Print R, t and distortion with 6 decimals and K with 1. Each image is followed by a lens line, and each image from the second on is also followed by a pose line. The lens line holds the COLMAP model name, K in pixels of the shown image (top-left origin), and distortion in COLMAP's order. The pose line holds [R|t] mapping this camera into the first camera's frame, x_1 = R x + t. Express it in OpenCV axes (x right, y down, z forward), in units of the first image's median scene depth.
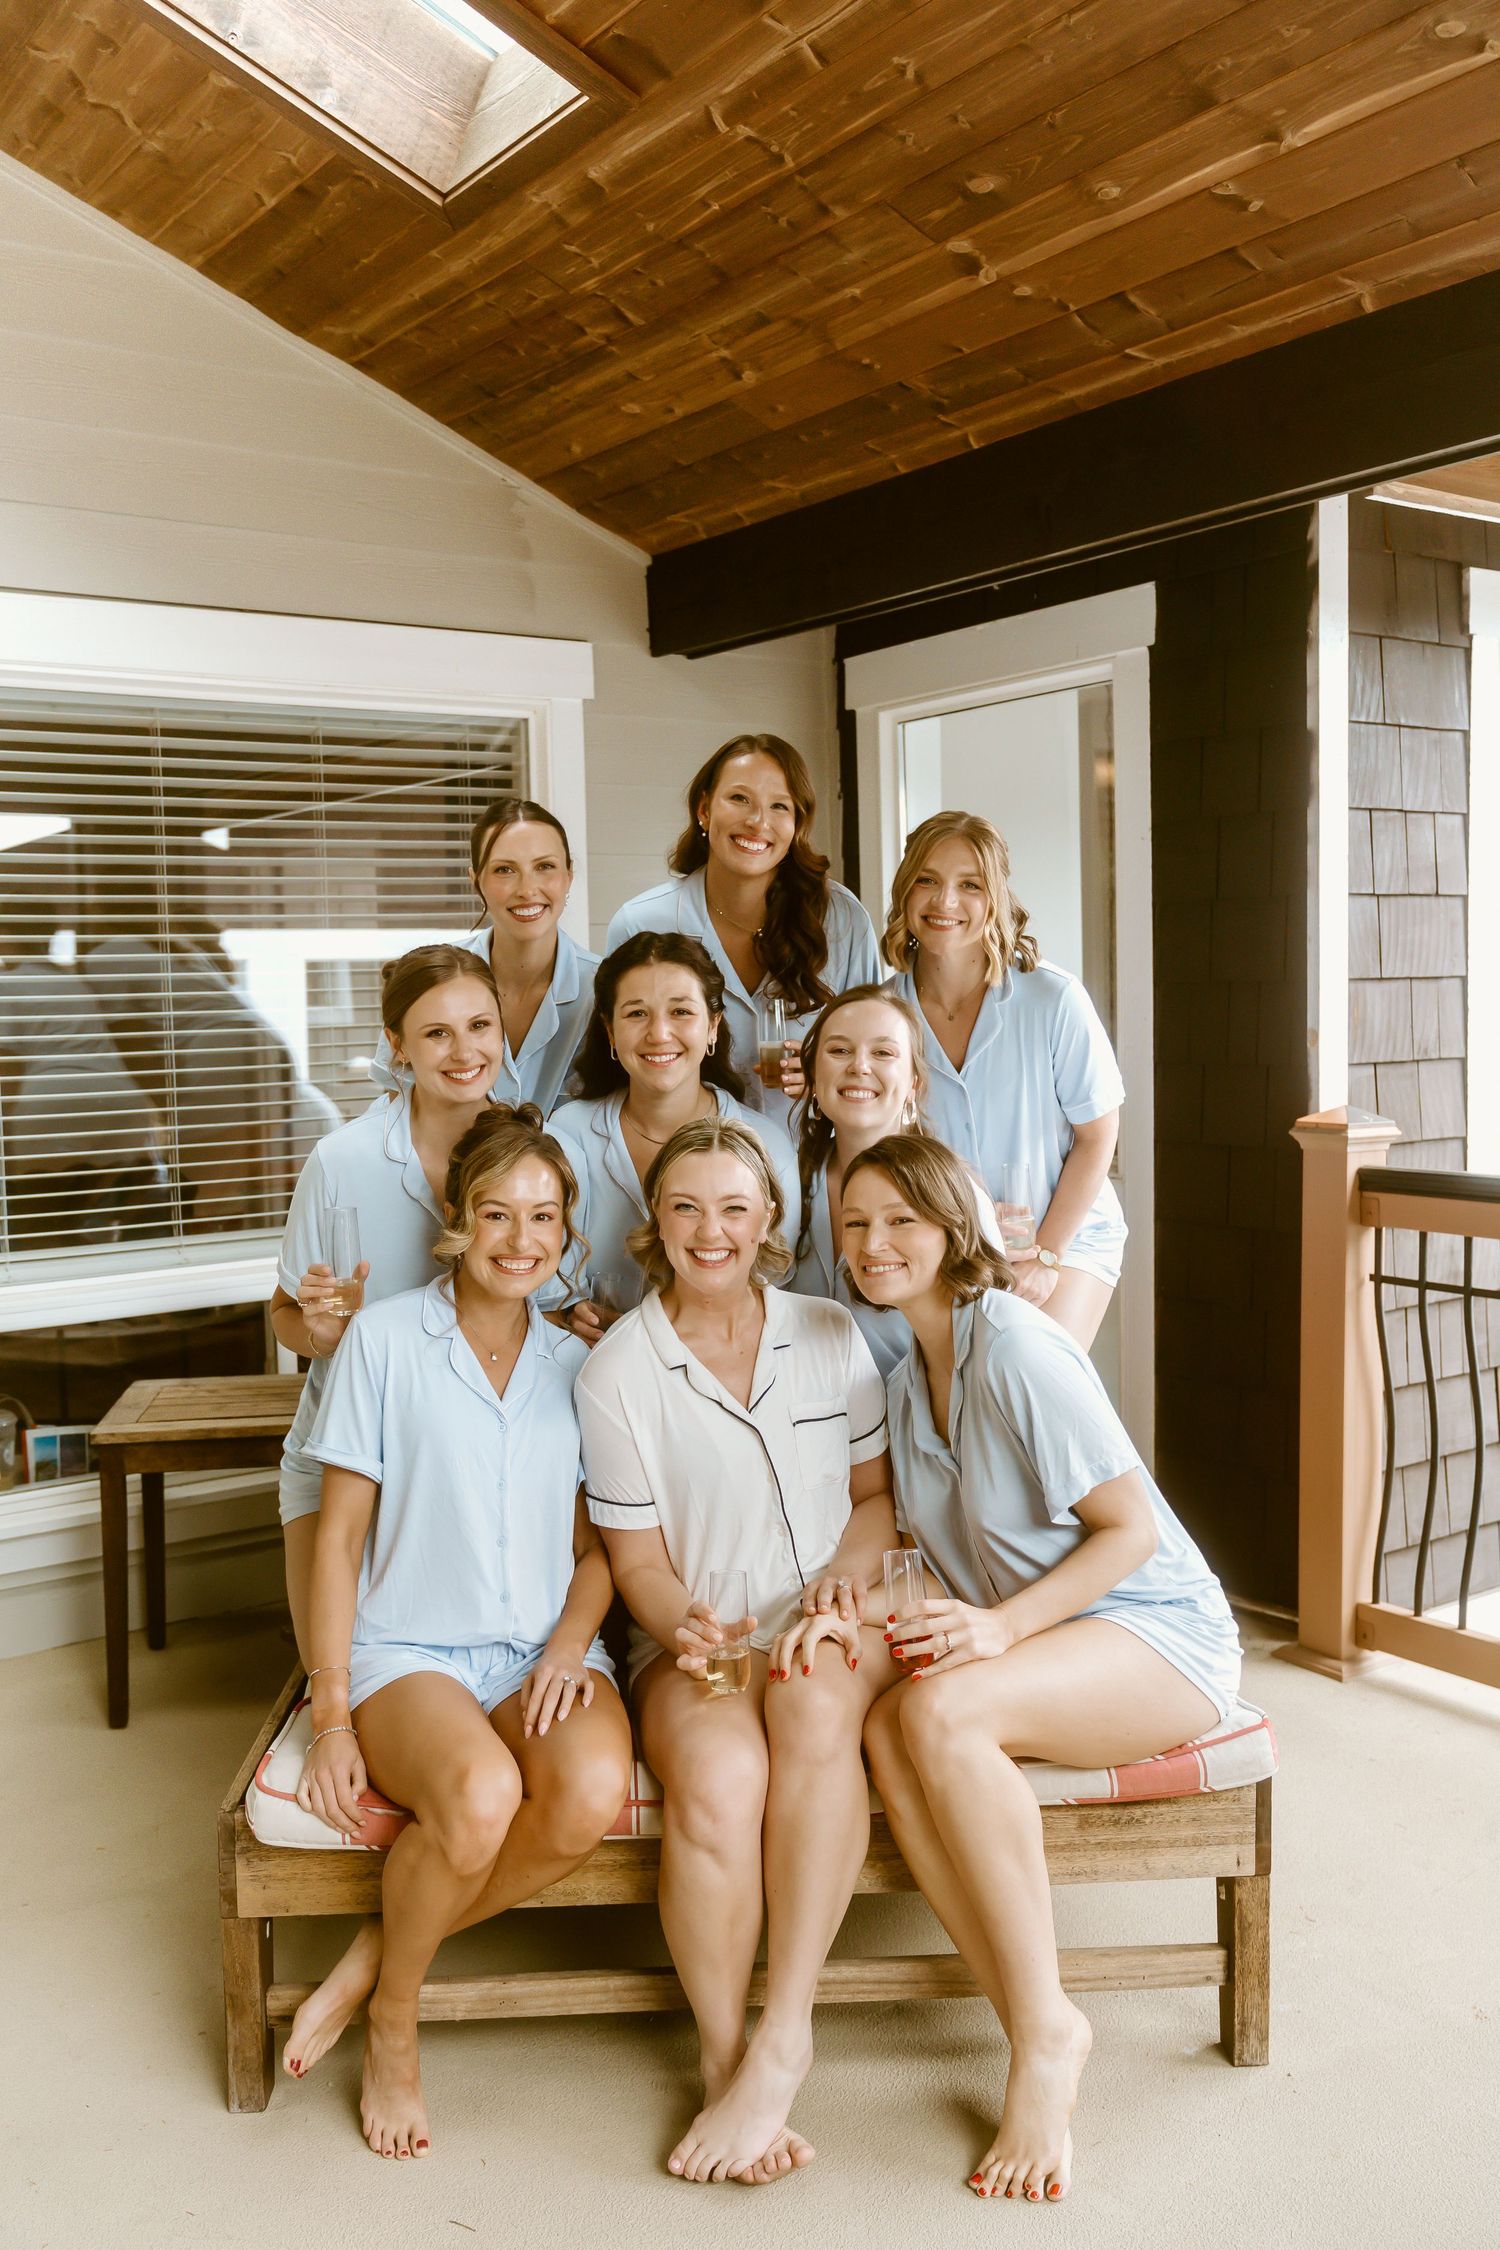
lens RADIAL K [[1992.9, 0, 791.8], [0, 1992.9, 1144.9], [0, 0, 1]] dist [-0.016936, 0.026949]
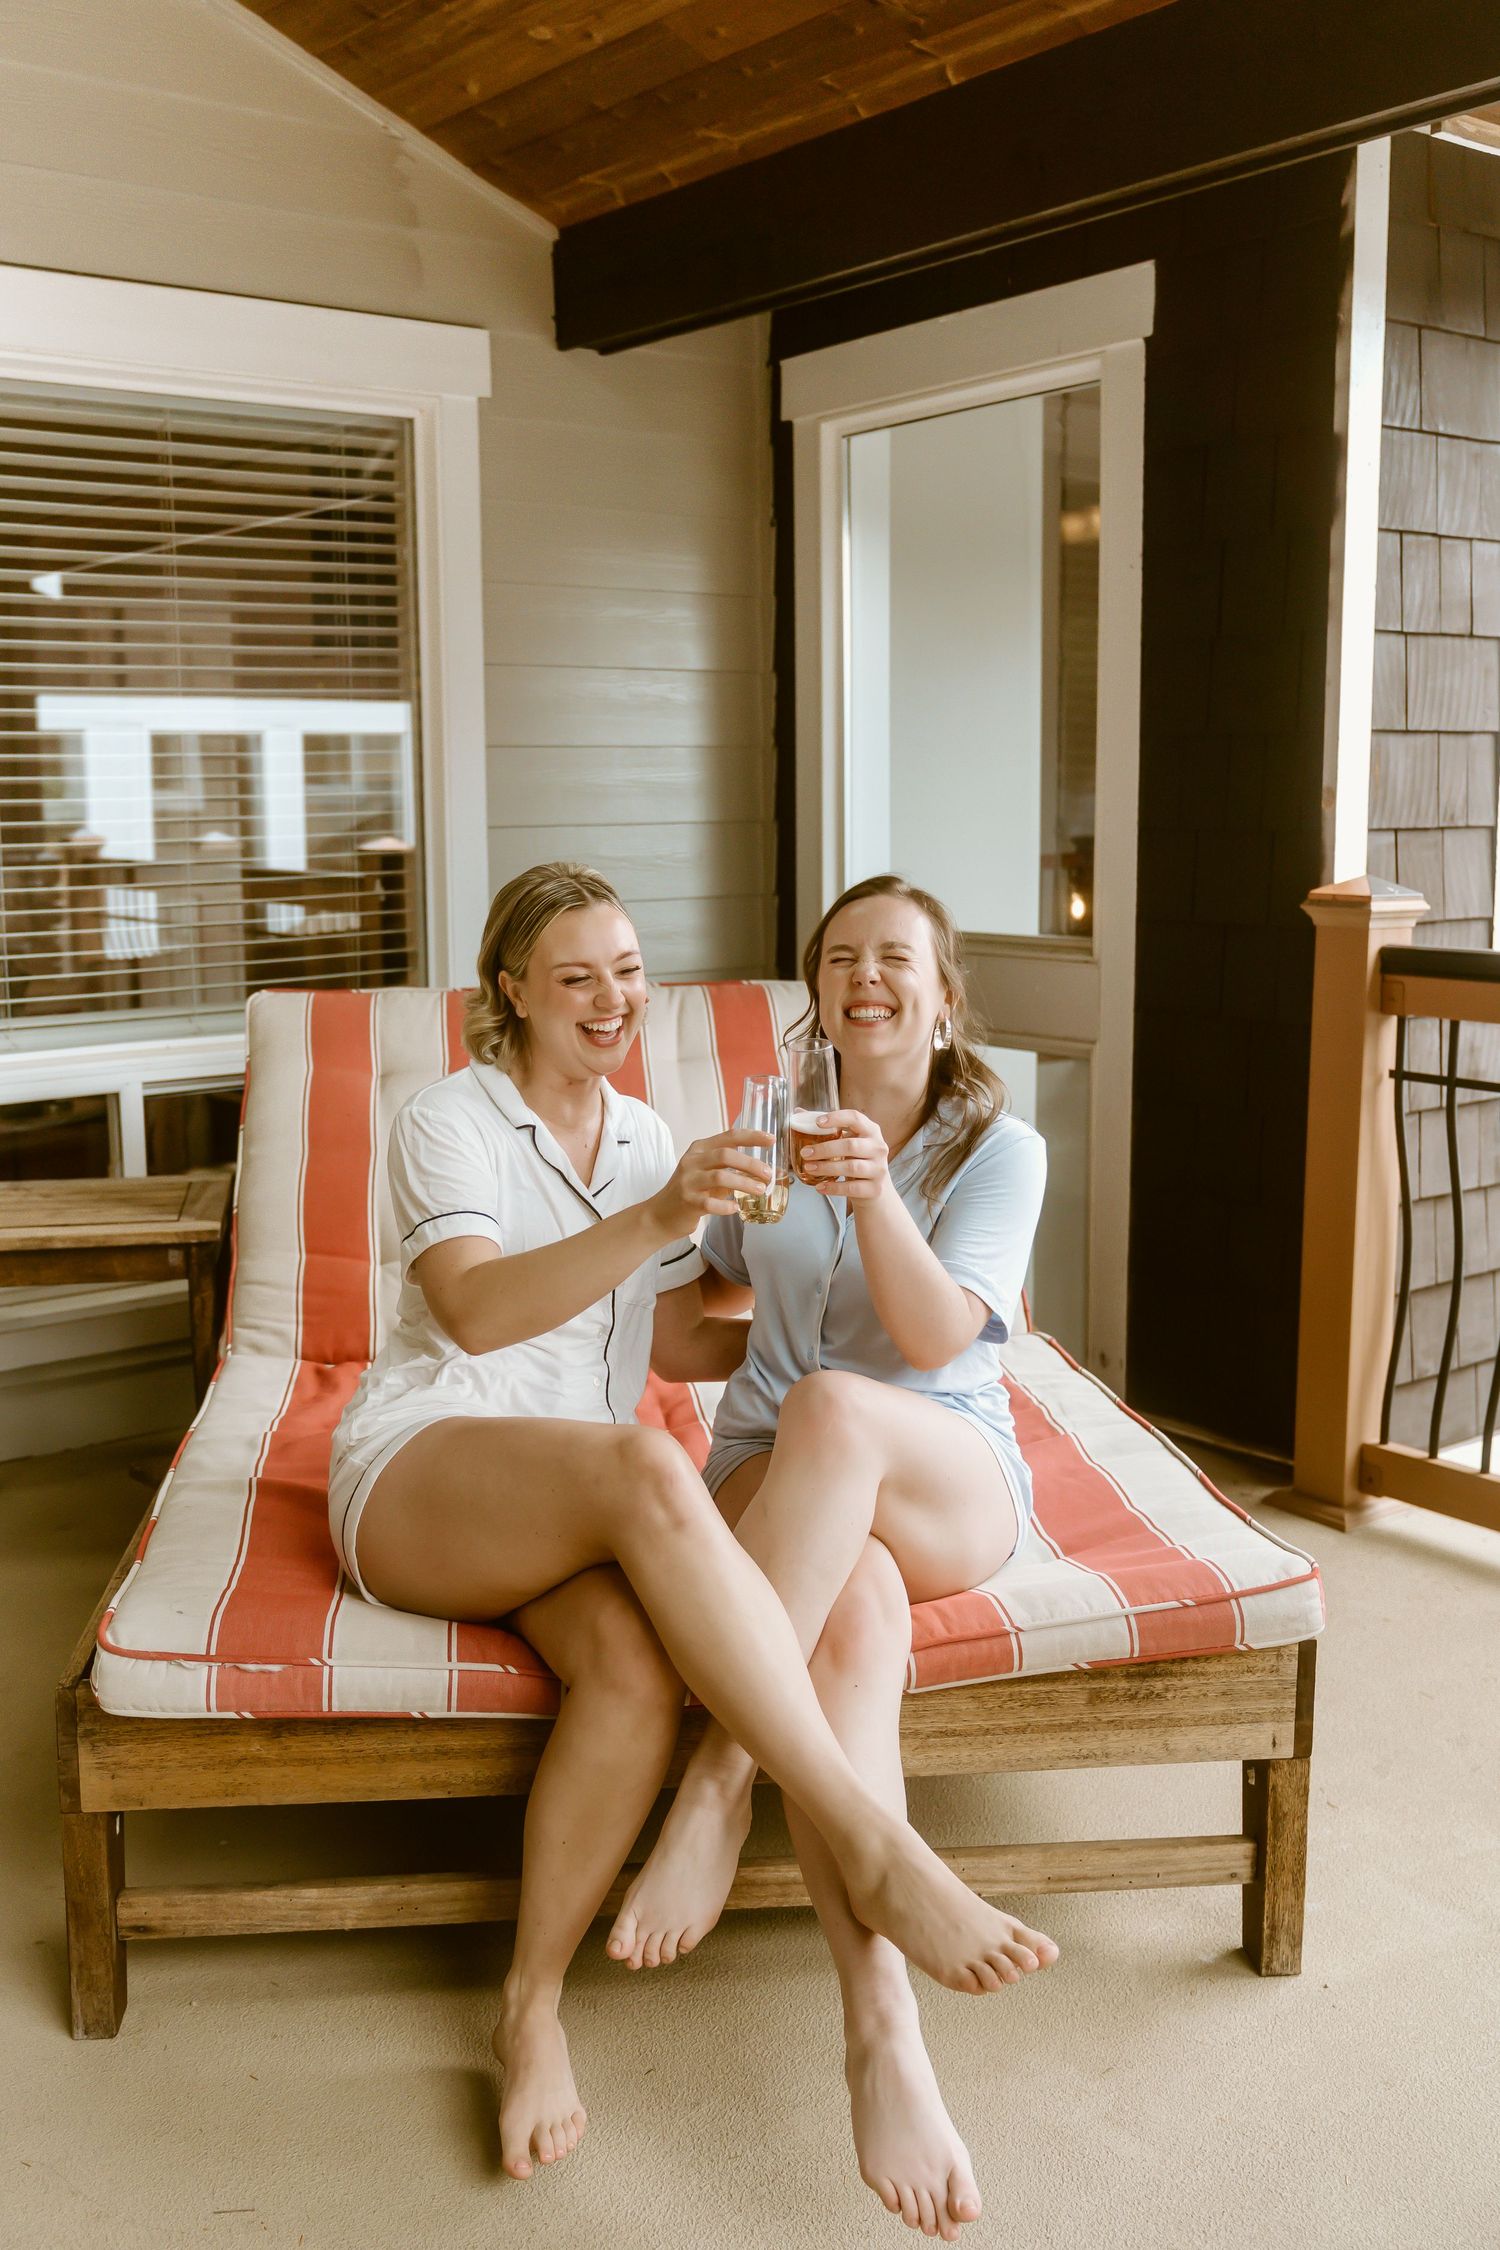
lens RADIAL K [[2117.7, 0, 747.6], [0, 2117.7, 1097.2], [0, 0, 1]] dist [-0.002833, 0.000000]
pose [[0.999340, 0.008381, 0.035339, -0.022771], [-0.010593, 0.997964, 0.062891, 0.021526], [-0.034740, -0.063223, 0.997395, 0.084810]]
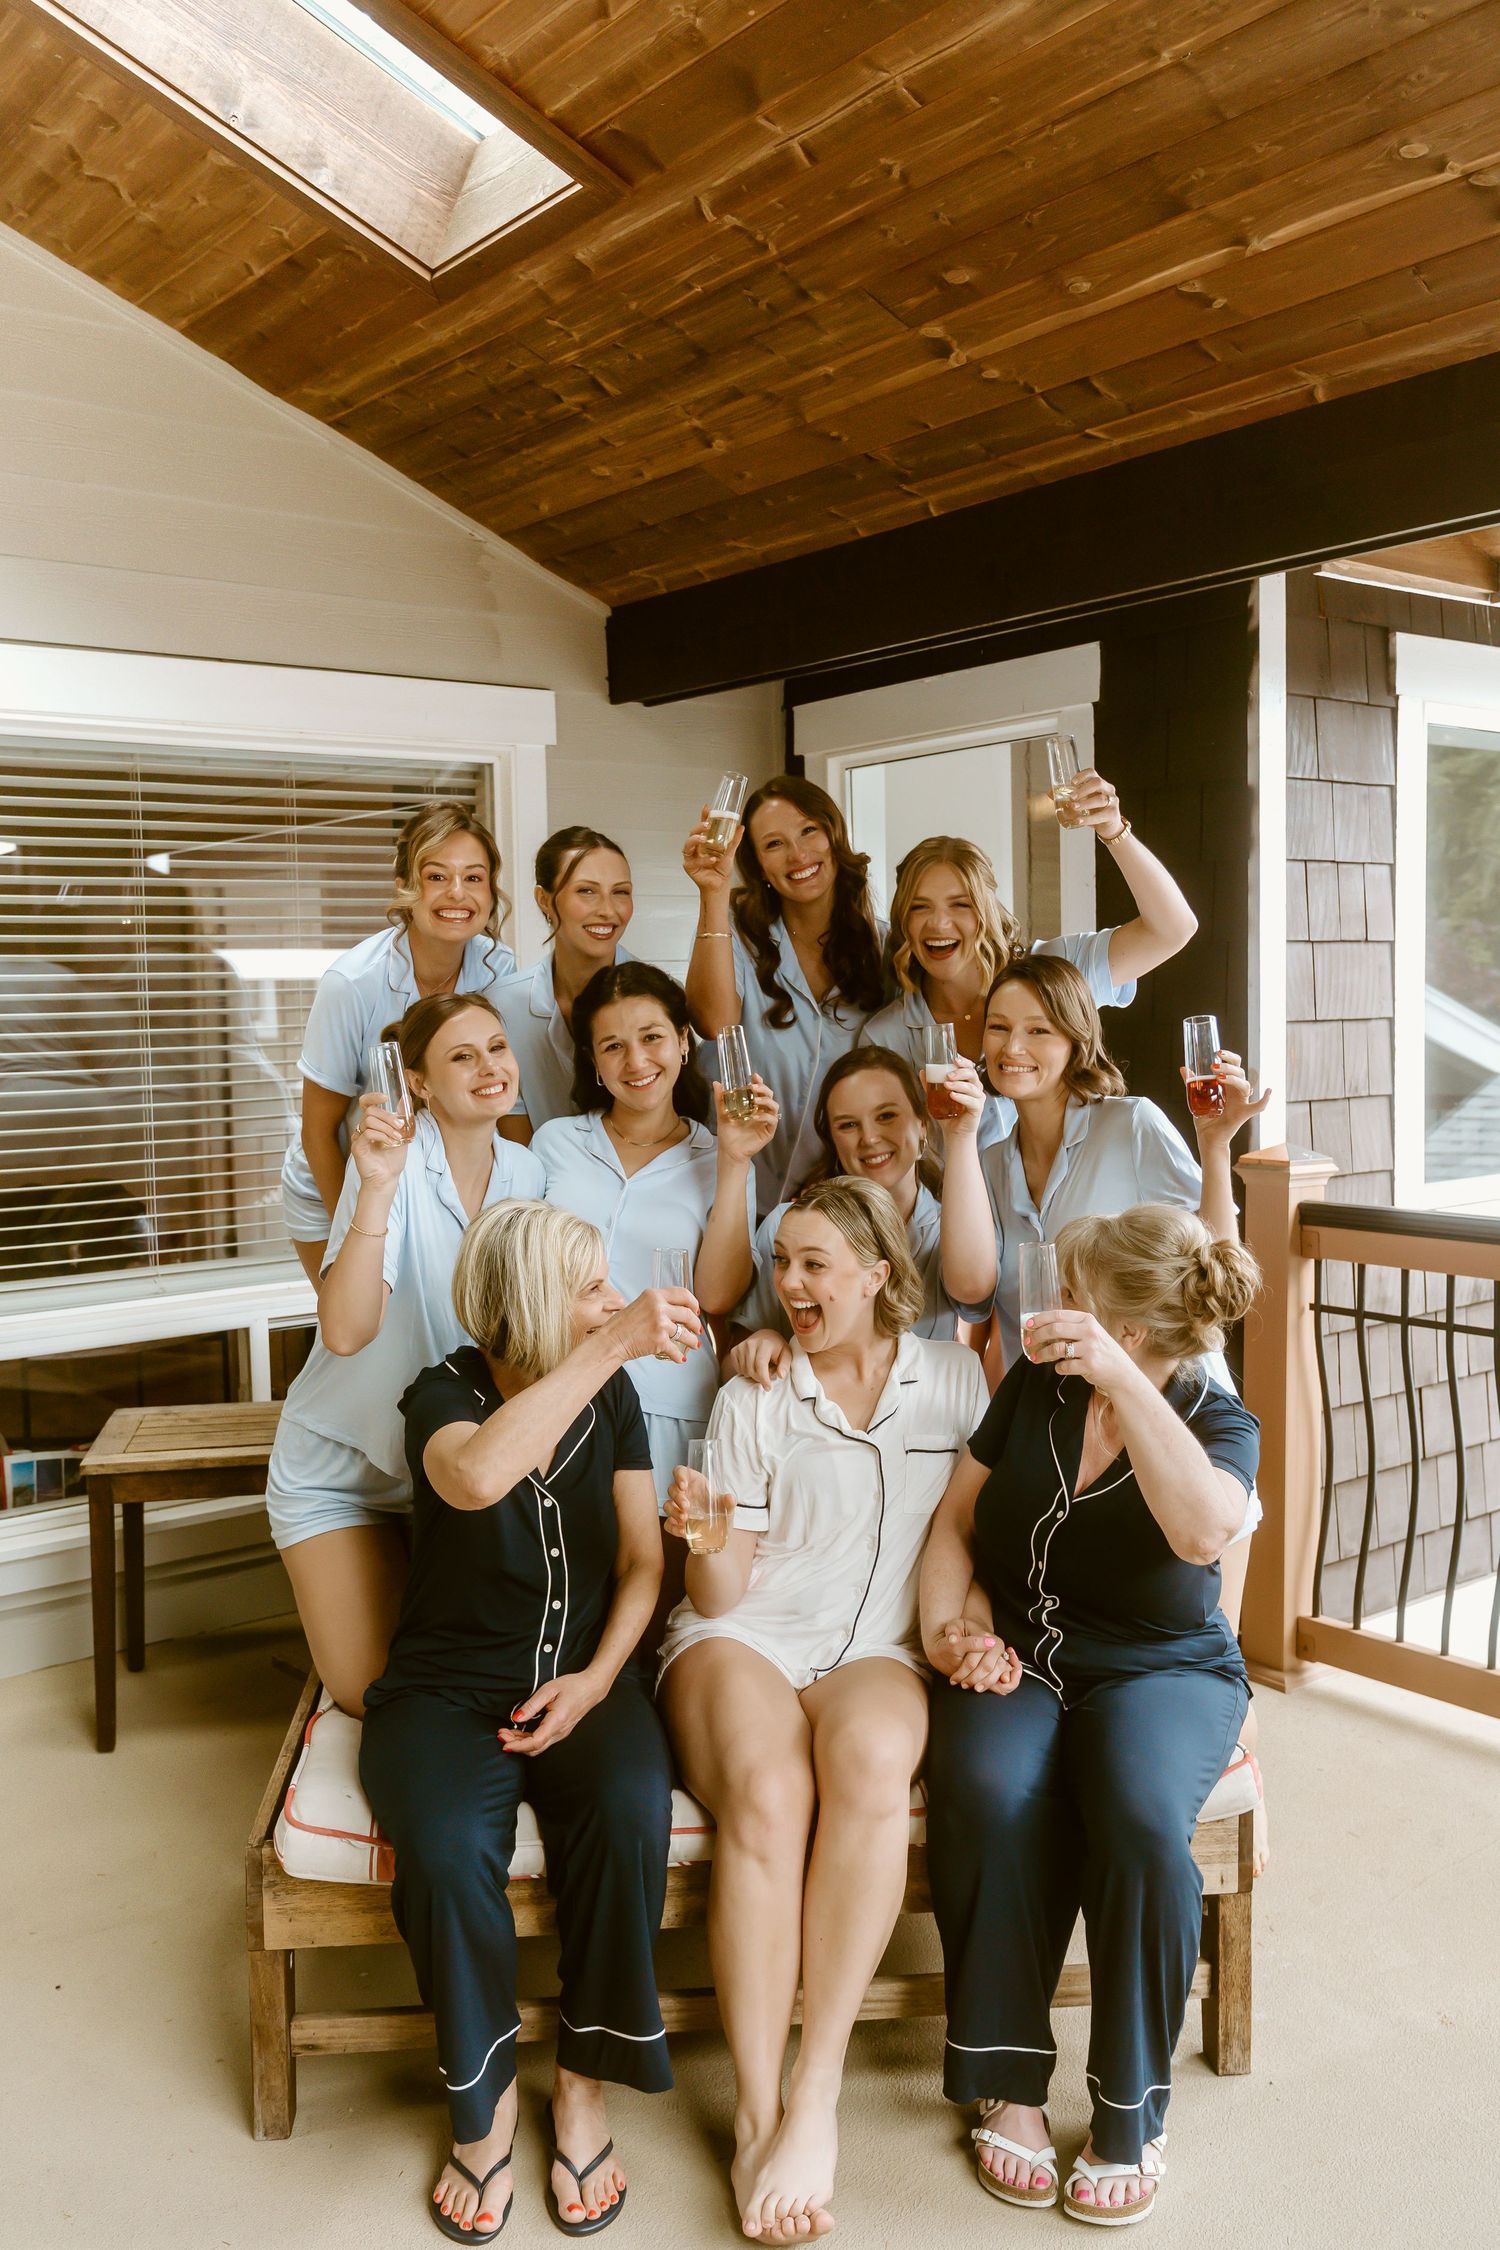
lens RADIAL K [[1930.0, 0, 756.2], [0, 1930.0, 1121.0], [0, 0, 1]] dist [-0.016804, 0.021747]
pose [[0.999247, 0.000367, 0.038808, -0.041367], [0.000114, 0.999923, -0.012374, -0.018764], [-0.038810, 0.012369, 0.999170, -0.007644]]
